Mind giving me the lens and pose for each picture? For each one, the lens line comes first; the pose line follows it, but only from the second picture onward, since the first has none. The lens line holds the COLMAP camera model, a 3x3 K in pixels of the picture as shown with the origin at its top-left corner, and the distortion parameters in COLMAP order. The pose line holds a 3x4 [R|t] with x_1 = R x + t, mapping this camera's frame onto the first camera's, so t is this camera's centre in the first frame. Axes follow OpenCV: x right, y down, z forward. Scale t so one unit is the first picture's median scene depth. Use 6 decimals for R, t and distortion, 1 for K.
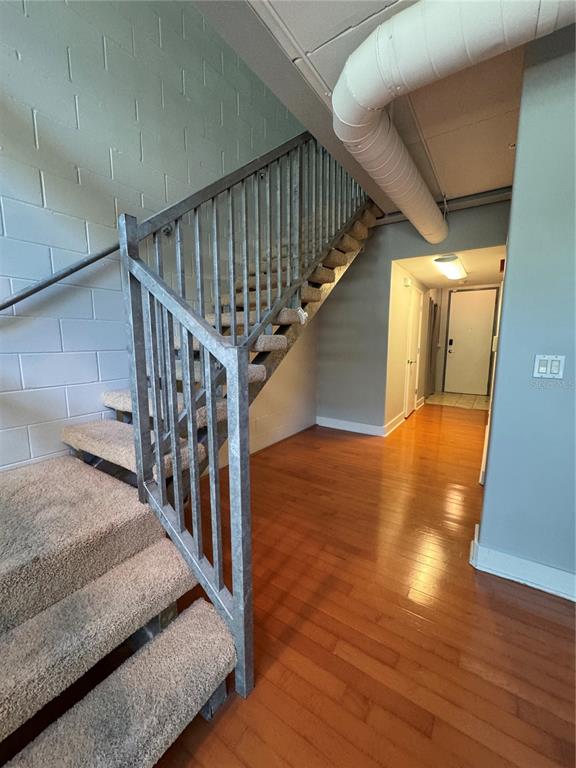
lens RADIAL K [[307.7, 0, 288.7], [0, 307.7, 384.2], [0, 0, 1]] dist [-0.002543, -0.000136]
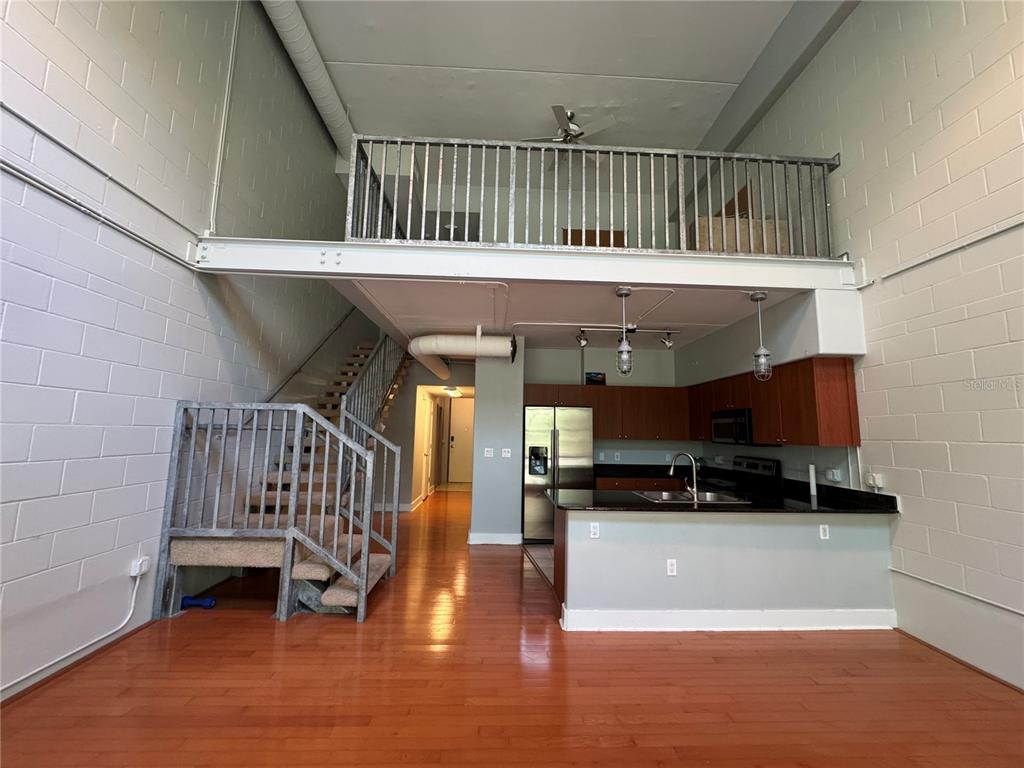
lens RADIAL K [[410.2, 0, 511.9], [0, 410.2, 384.6], [0, 0, 1]] dist [-0.002543, -0.000136]
pose [[0.806496, 0.086257, 0.584914, -0.538237], [0.064787, 0.970450, -0.232442, 0.099413], [-0.587680, 0.225358, 0.777075, -0.956830]]
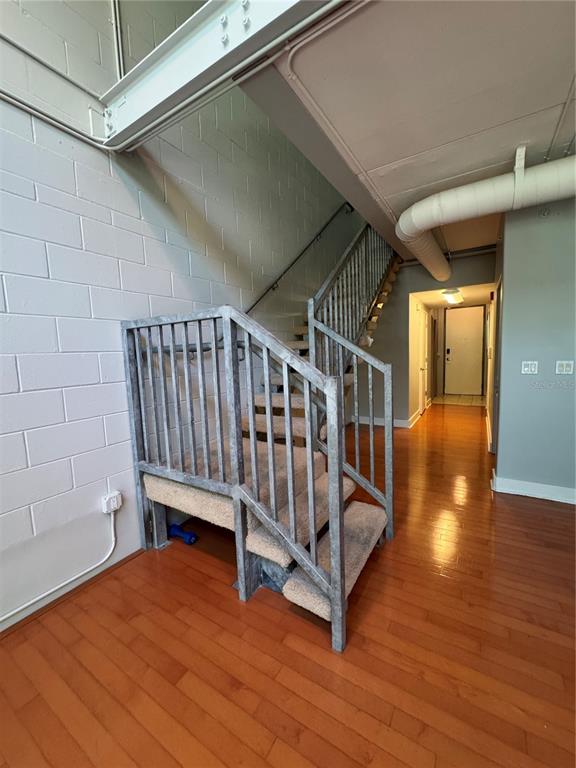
lens RADIAL K [[307.7, 0, 288.7], [0, 307.7, 384.2], [0, 0, 1]] dist [-0.002543, -0.000136]
pose [[0.998638, -0.041276, 0.031924, -0.286193], [0.042581, 0.998237, -0.041354, 0.025596], [-0.030161, 0.042657, 0.998634, -0.343157]]
